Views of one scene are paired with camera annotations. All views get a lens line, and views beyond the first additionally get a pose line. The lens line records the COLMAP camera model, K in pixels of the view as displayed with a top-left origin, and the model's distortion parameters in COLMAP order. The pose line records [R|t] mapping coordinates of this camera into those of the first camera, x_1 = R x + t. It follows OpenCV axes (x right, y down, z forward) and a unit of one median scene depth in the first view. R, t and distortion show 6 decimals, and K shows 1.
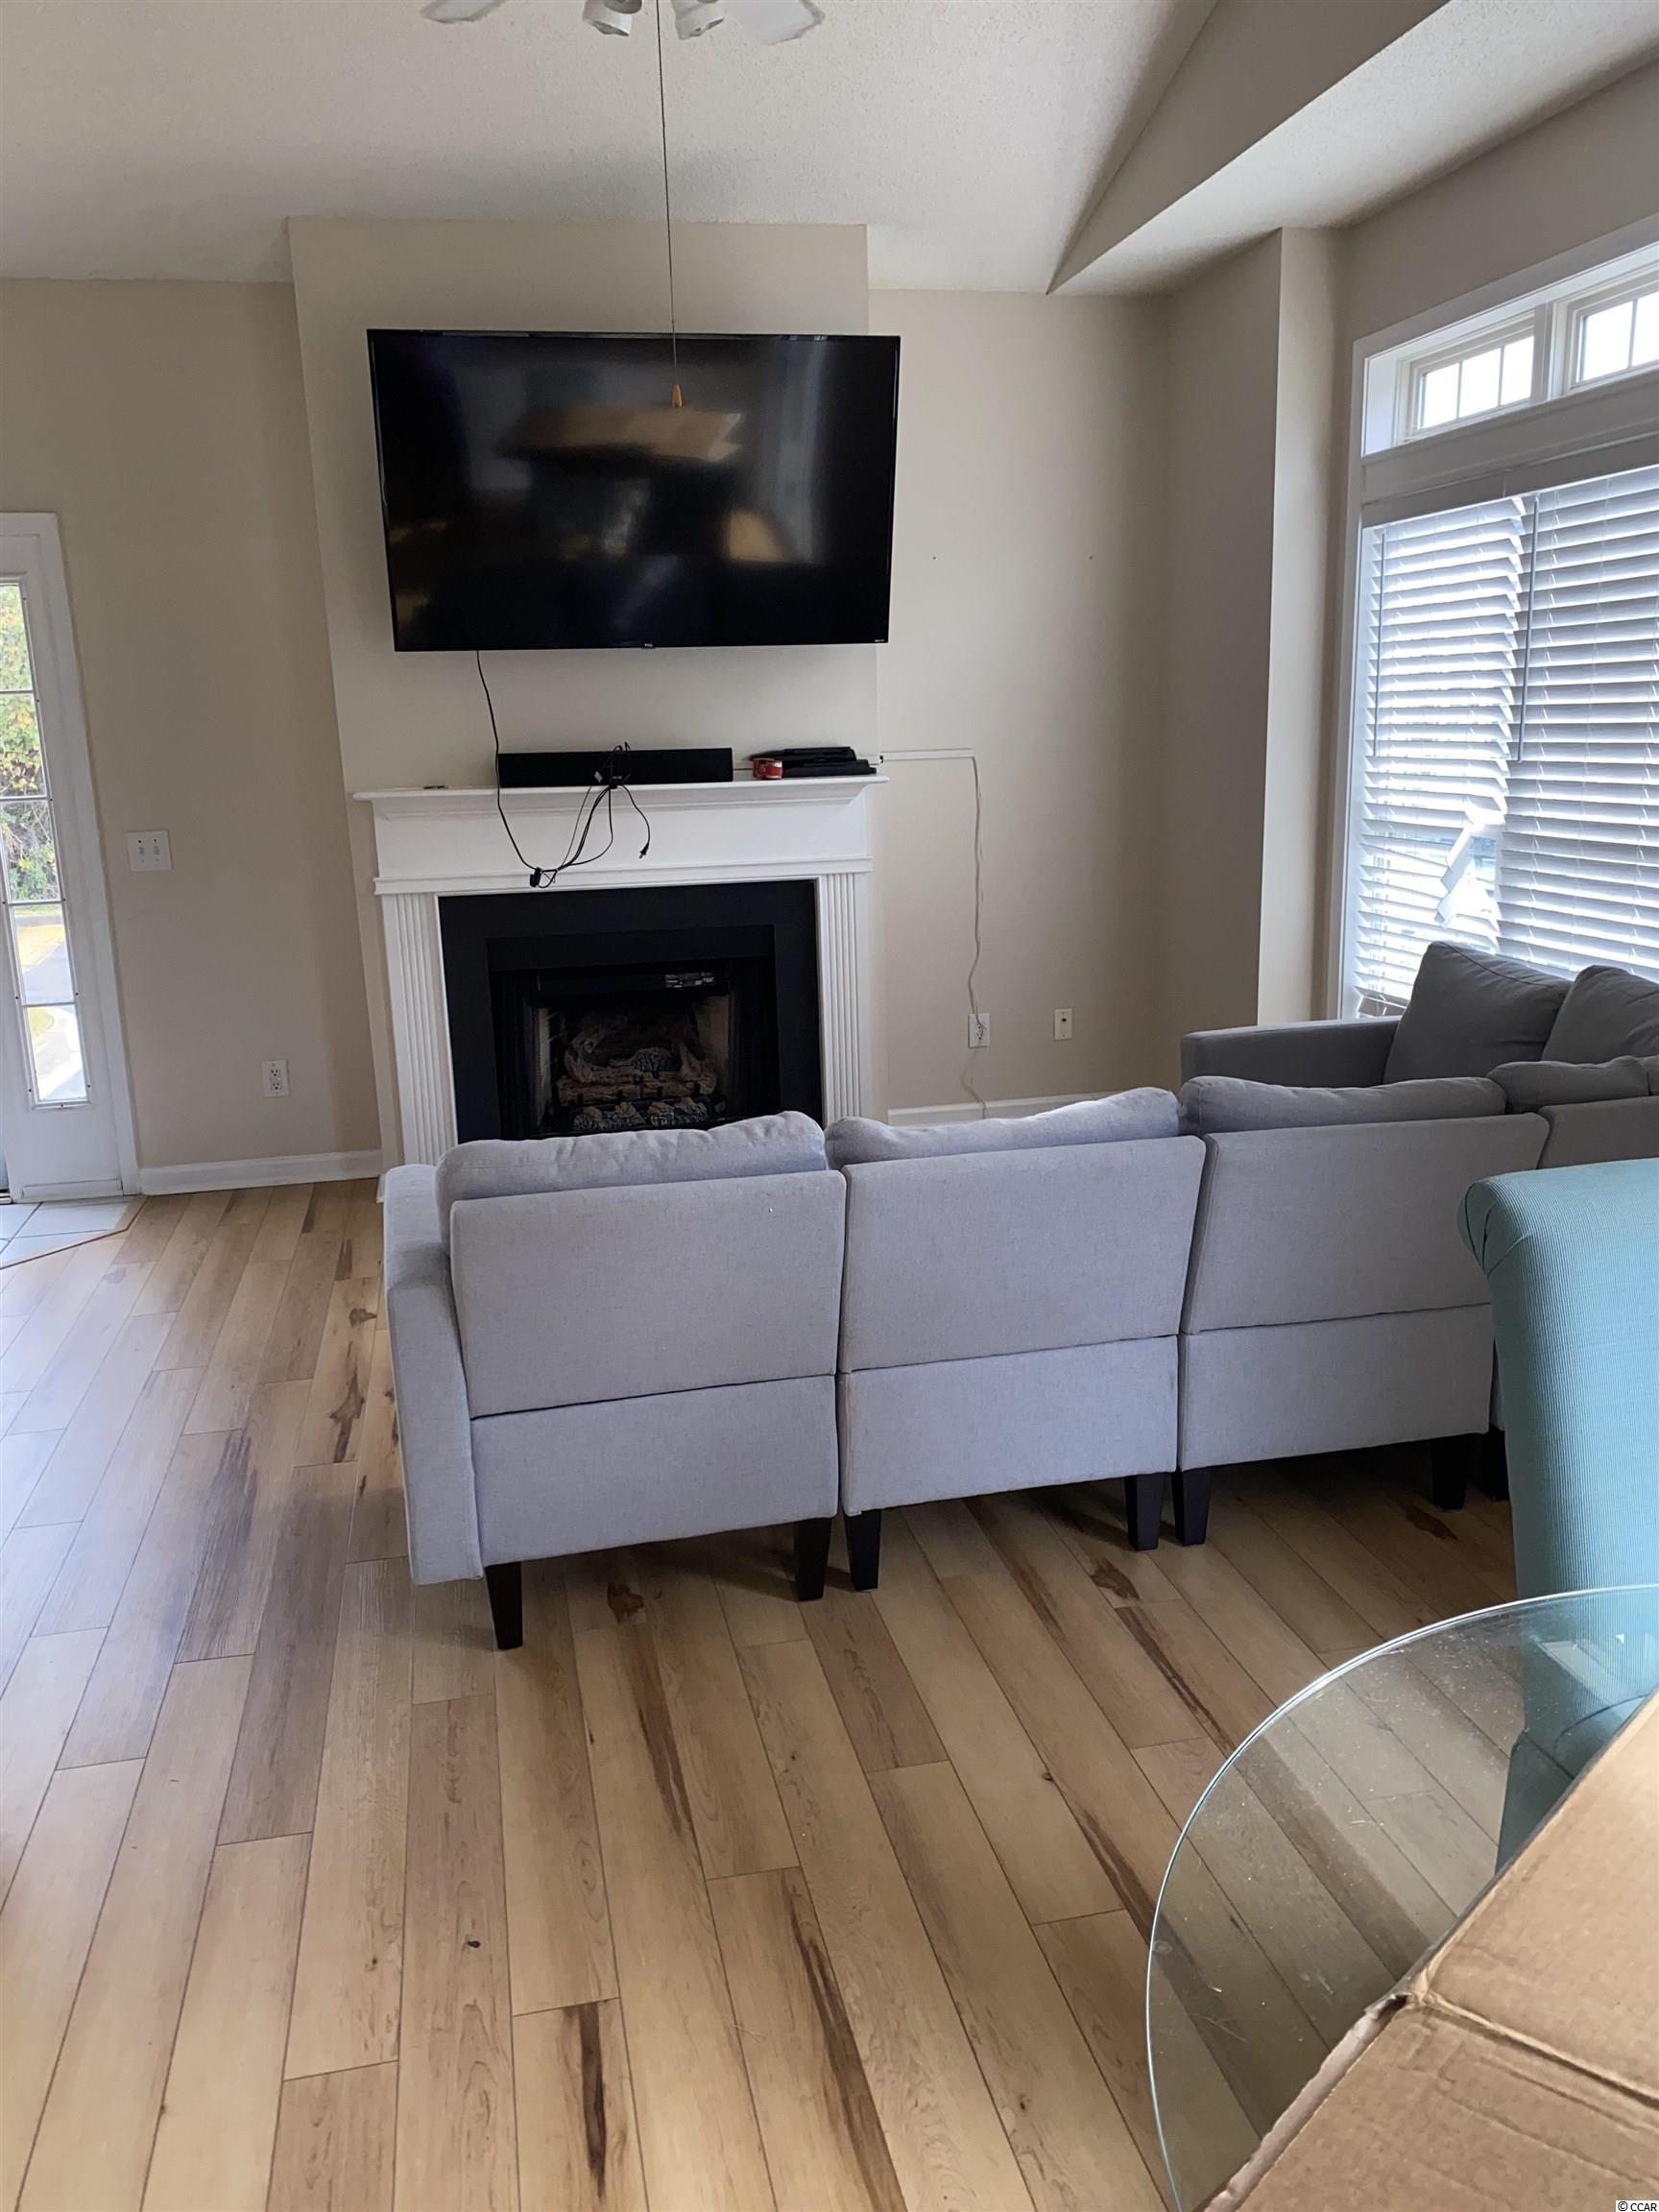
lens RADIAL K [[1709.7, 0, 828.5], [0, 1709.7, 1095.0], [0, 0, 1]] dist [0.060859, 0.001847]
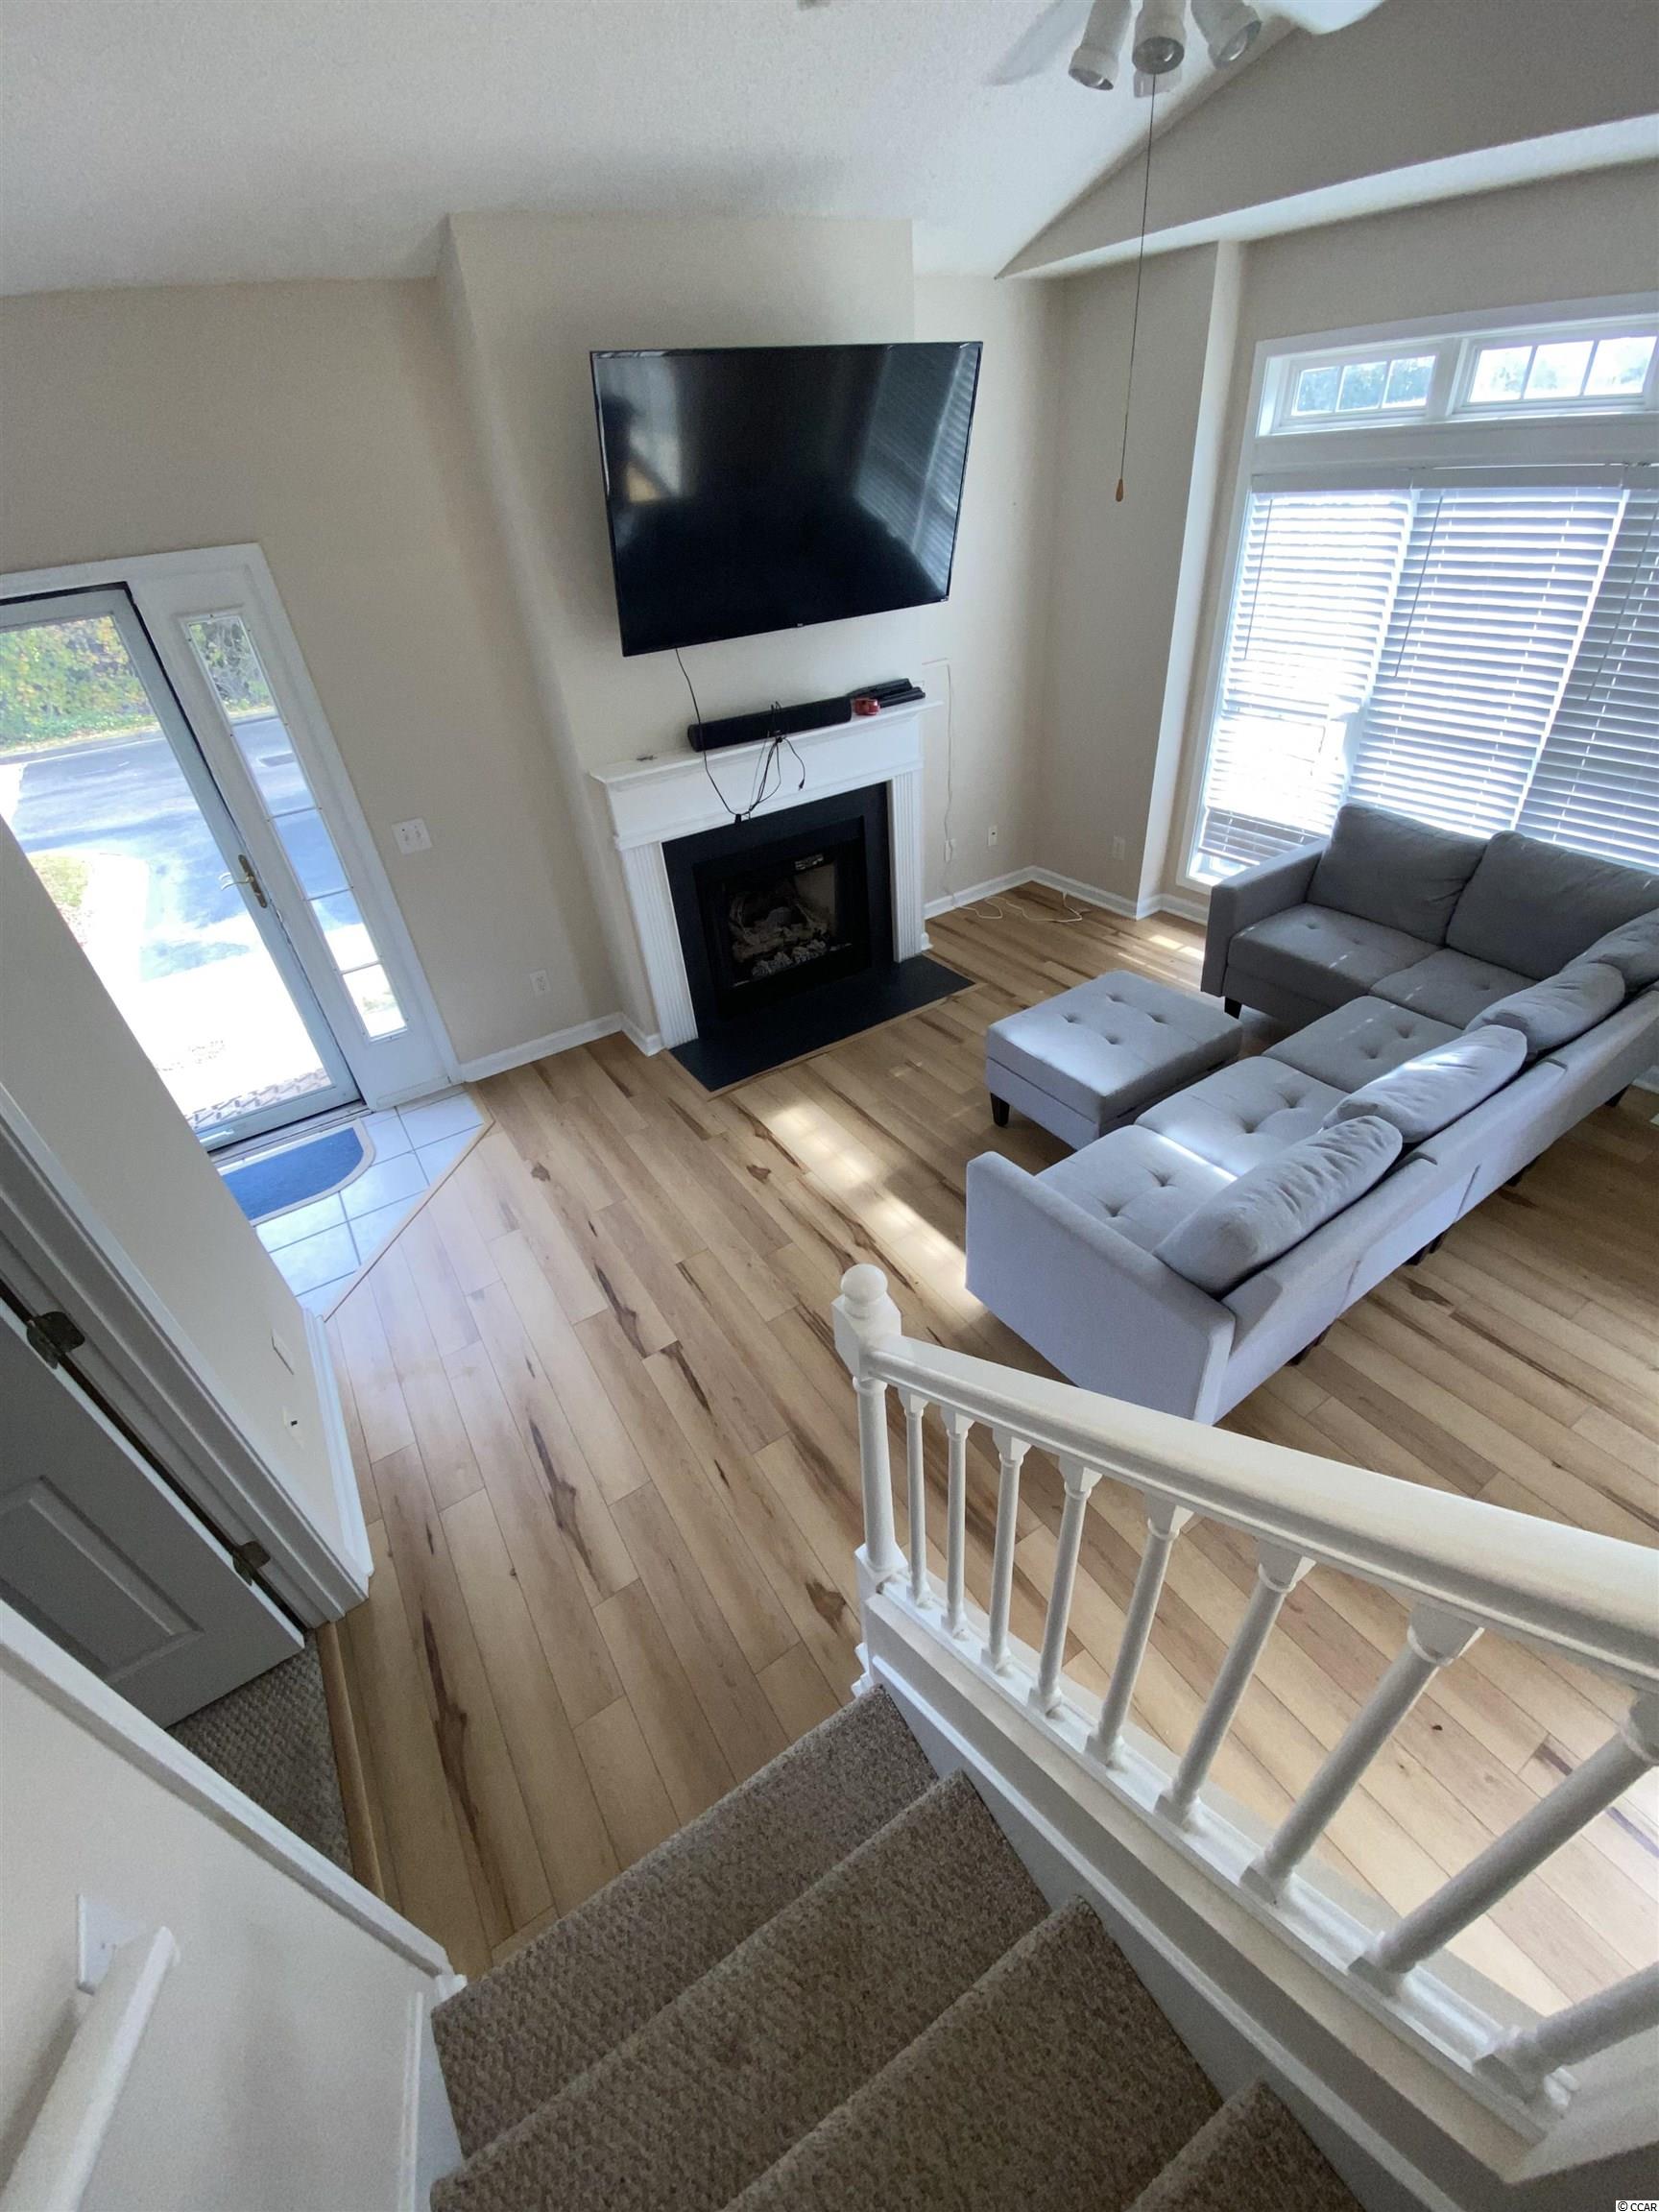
lens RADIAL K [[893.7, 0, 835.4], [0, 893.7, 1104.7], [0, 0, 1]] dist [0.001671, -0.000765]
pose [[0.932758, -0.241599, 0.267569, -0.339132], [0.124455, 0.912379, 0.389969, -0.185160], [-0.338341, -0.330446, 0.881096, 0.262827]]
